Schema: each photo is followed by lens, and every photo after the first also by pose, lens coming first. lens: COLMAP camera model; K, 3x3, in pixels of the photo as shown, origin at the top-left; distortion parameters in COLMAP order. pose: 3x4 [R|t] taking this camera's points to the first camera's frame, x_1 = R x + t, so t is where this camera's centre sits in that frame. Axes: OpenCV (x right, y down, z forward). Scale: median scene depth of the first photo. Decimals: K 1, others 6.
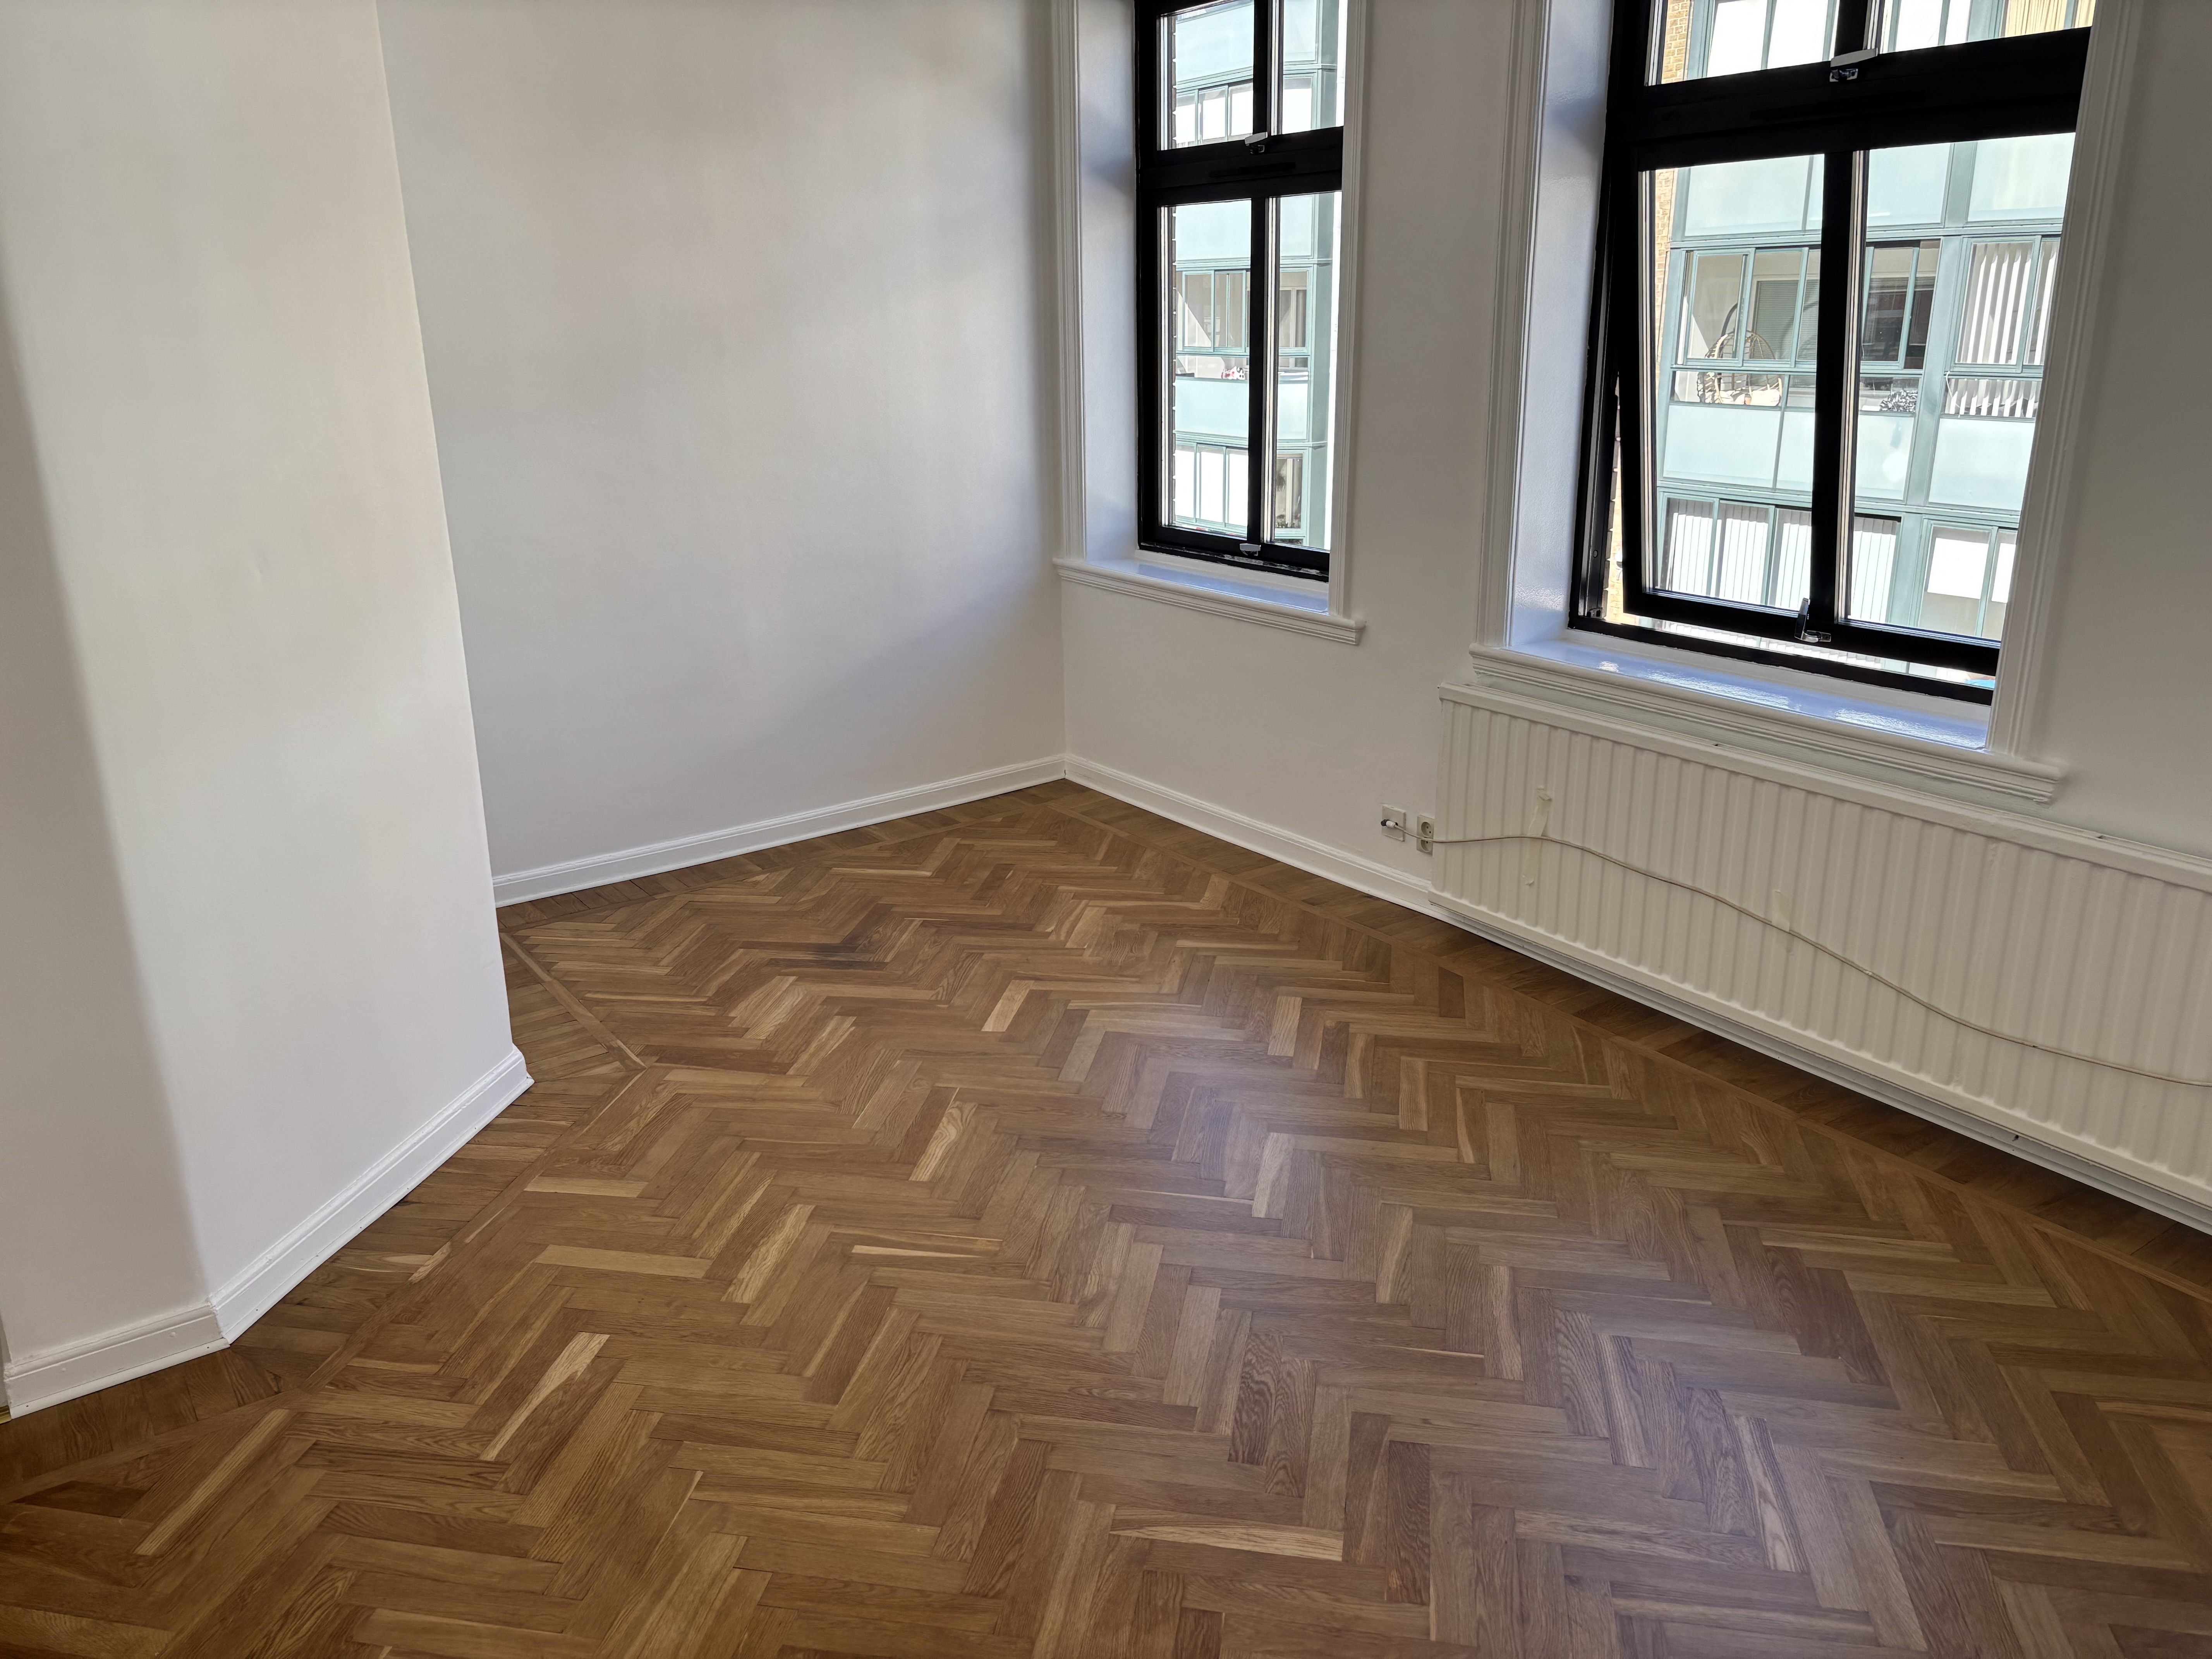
lens RADIAL K [[1693.2, 0, 1166.2], [0, 1693.2, 835.9], [0, 0, 1]] dist [-0.010471, 0.008326]
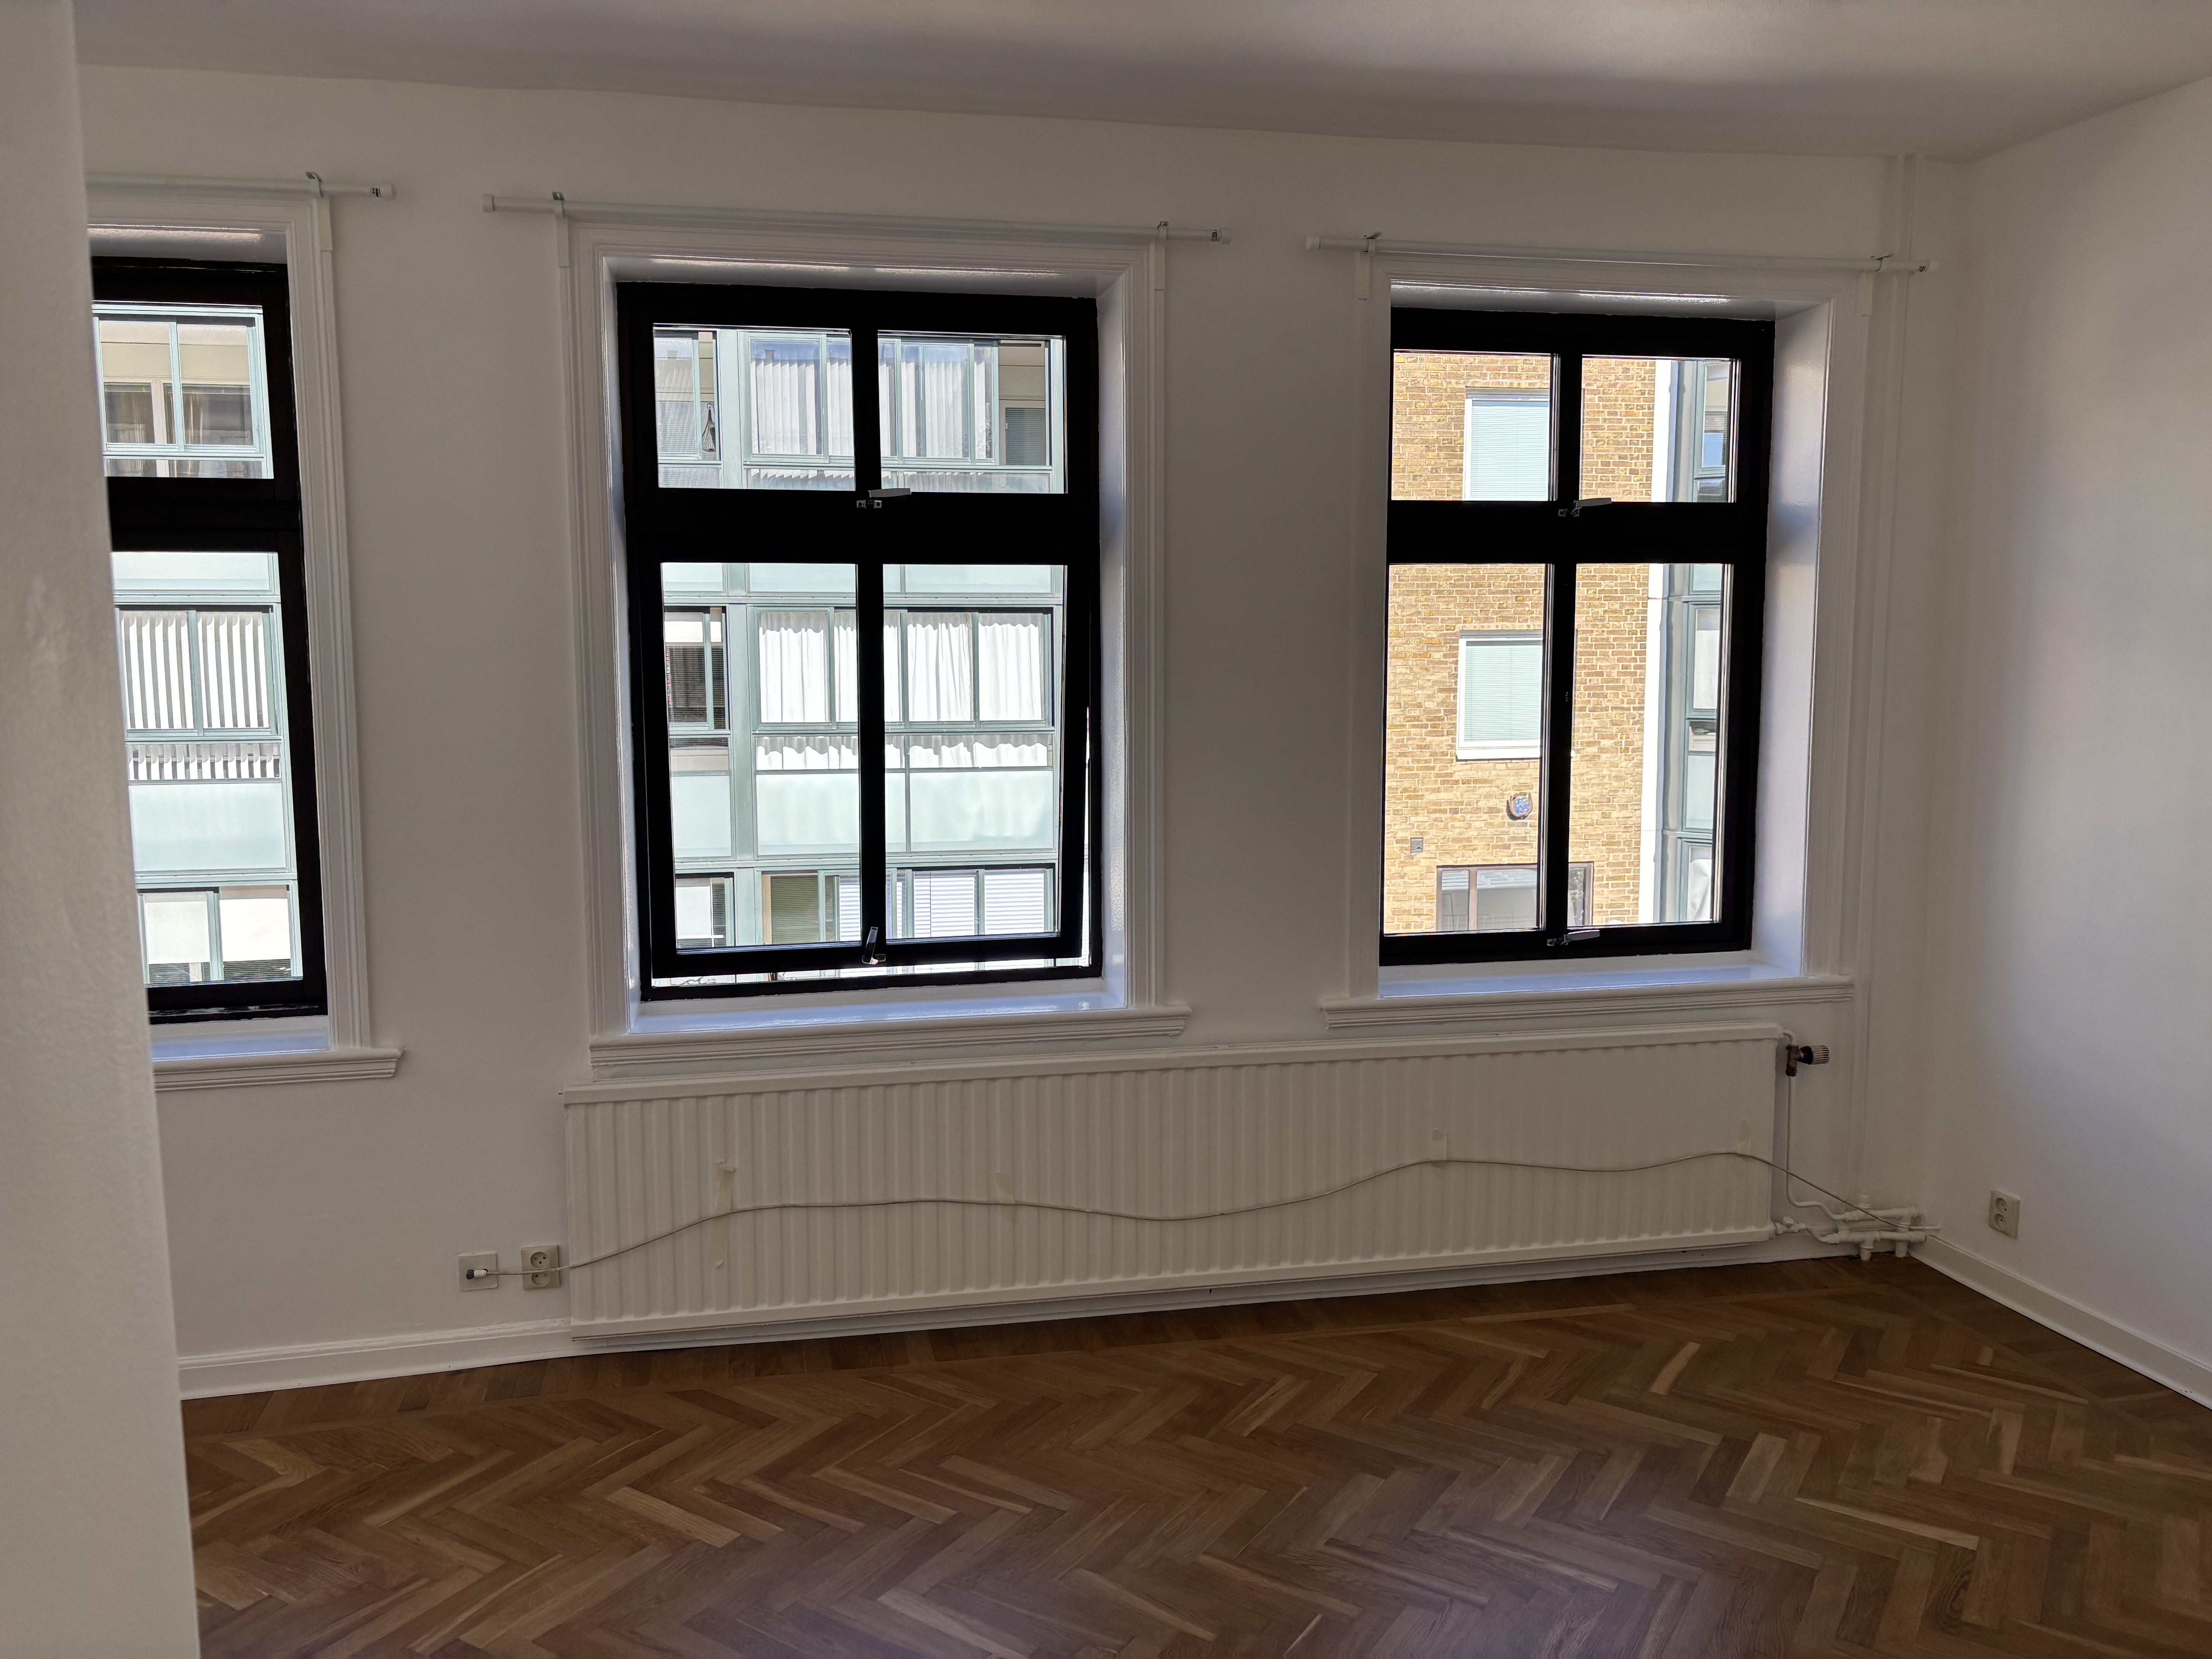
lens RADIAL K [[1649.2, 0, 1106.0], [0, 1649.2, 829.5], [0, 0, 1]] dist [0.034989, 0.000491]
pose [[0.392014, -0.098702, 0.914649, -0.638917], [0.276378, 0.960936, -0.014757, -0.161370], [-0.877462, 0.258574, 0.403980, 0.446603]]
